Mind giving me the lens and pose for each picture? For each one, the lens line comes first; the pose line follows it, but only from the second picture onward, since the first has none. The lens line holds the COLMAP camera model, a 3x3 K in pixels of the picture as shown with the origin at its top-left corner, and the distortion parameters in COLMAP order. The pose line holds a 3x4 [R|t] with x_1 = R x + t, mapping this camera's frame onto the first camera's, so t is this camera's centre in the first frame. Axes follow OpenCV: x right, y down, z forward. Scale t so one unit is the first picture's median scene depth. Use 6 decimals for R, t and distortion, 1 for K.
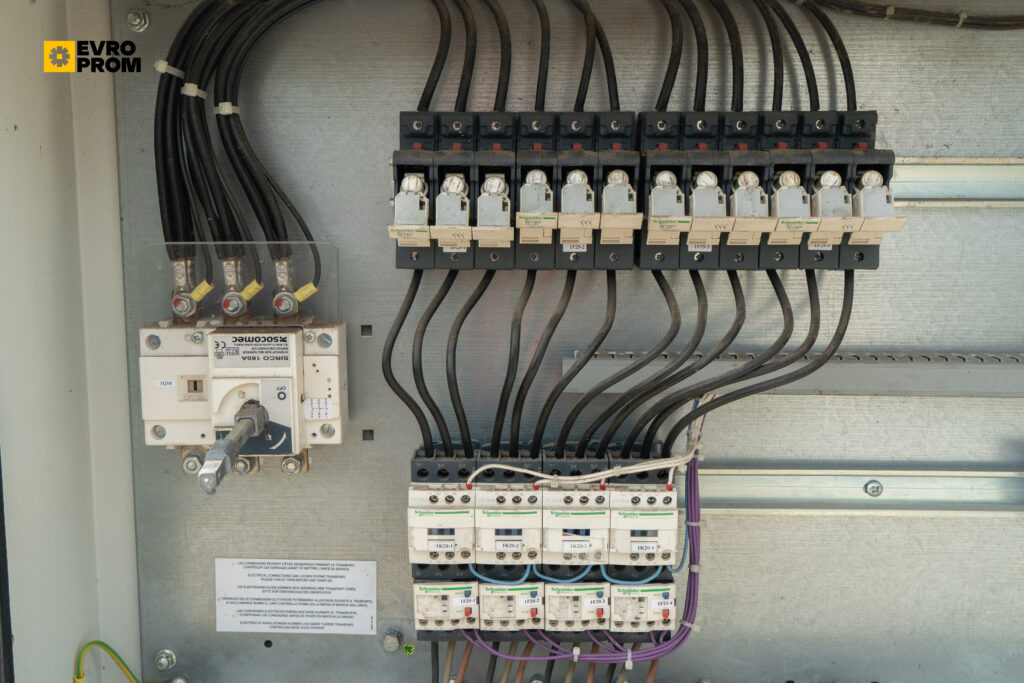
lens RADIAL K [[1091.1, 0, 513.1], [0, 1091.1, 336.8], [0, 0, 1]] dist [0.024941, 0.000000]
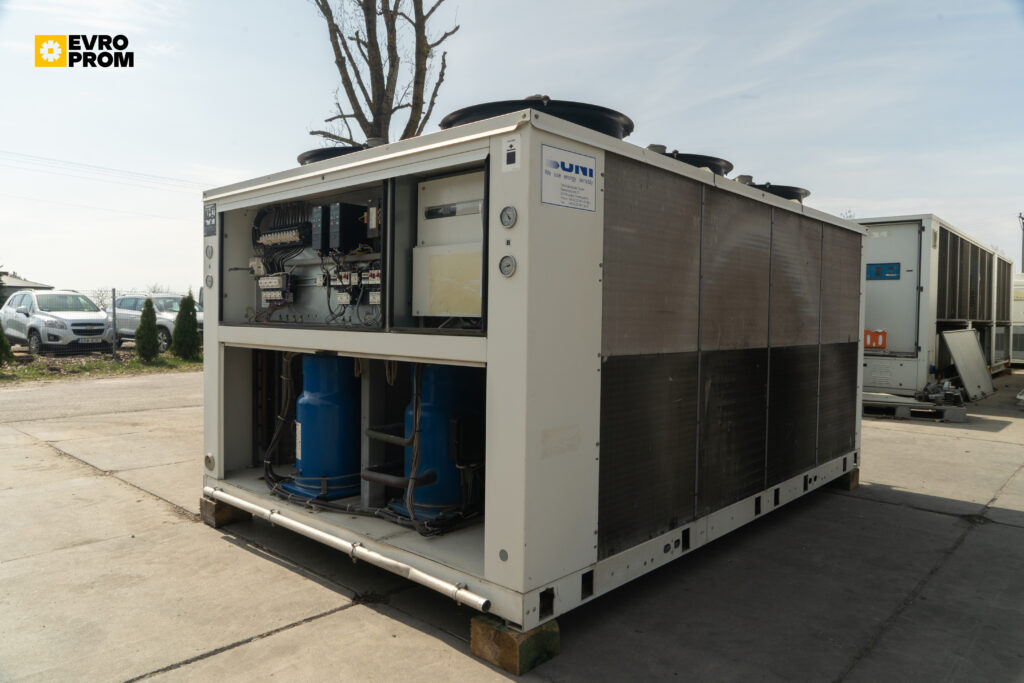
lens RADIAL K [[694.1, 0, 509.8], [0, 694.1, 343.0], [0, 0, 1]] dist [-0.004477, 0.006350]
pose [[0.748831, 0.035014, -0.661835, 4.095626], [-0.112472, 0.990833, -0.074837, 0.708399], [0.653148, 0.130478, 0.745904, -1.256352]]
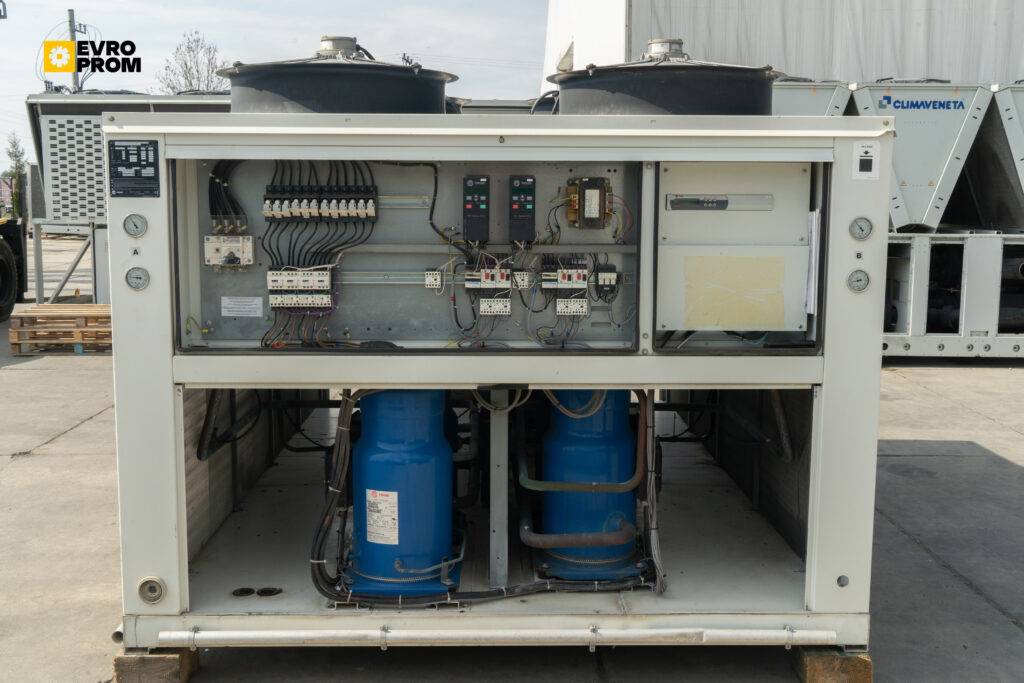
lens RADIAL K [[1091.1, 0, 511.8], [0, 1091.1, 340.1], [0, 0, 1]] dist [0.024941, 0.000000]
pose [[0.999487, -0.001385, 0.032001, 0.728573], [0.001932, 0.999852, -0.017066, 0.481152], [-0.031972, 0.017119, 0.999342, -3.337602]]
